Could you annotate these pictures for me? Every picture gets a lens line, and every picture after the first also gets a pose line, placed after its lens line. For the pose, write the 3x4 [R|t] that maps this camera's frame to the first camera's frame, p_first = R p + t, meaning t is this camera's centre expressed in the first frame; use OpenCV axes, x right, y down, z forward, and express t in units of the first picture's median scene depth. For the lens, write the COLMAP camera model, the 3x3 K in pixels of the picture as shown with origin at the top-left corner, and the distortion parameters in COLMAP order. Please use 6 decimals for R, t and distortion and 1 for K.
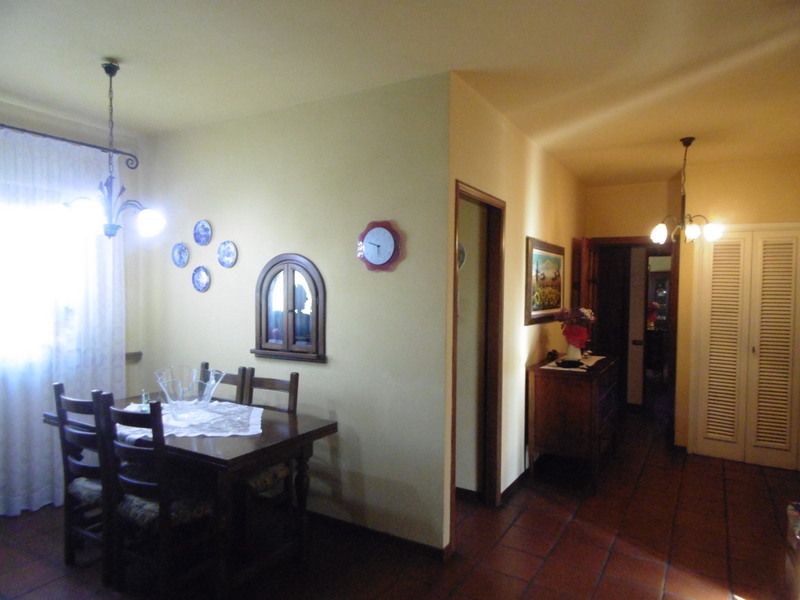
lens RADIAL K [[524.3, 0, 400.0], [0, 524.3, 300.0], [0, 0, 1]] dist [0.006694, 0.000824]
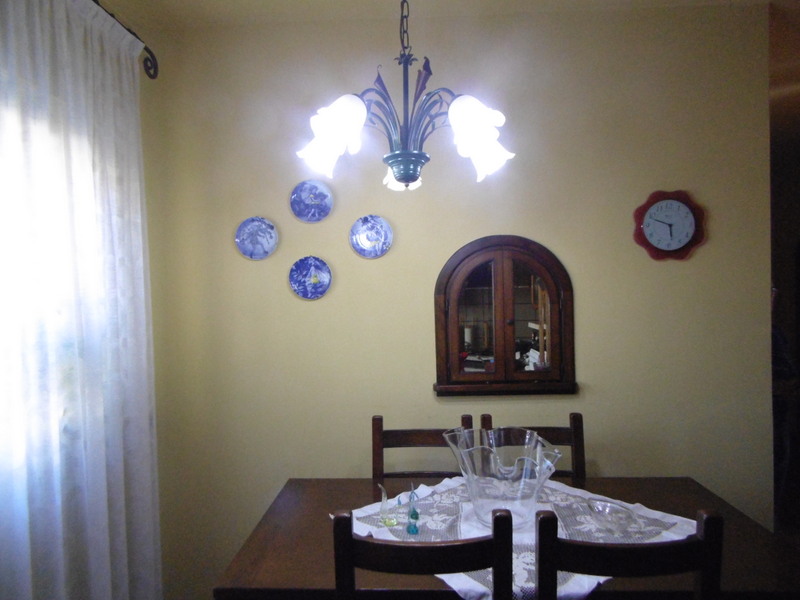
lens RADIAL K [[522.5, 0, 400.0], [0, 522.5, 300.0], [0, 0, 1]] dist [0.001029, -0.002960]
pose [[0.877982, -0.044340, 0.476636, -0.644217], [0.041045, 0.999007, 0.017329, -0.023513], [-0.476931, 0.004349, 0.878930, 0.477486]]
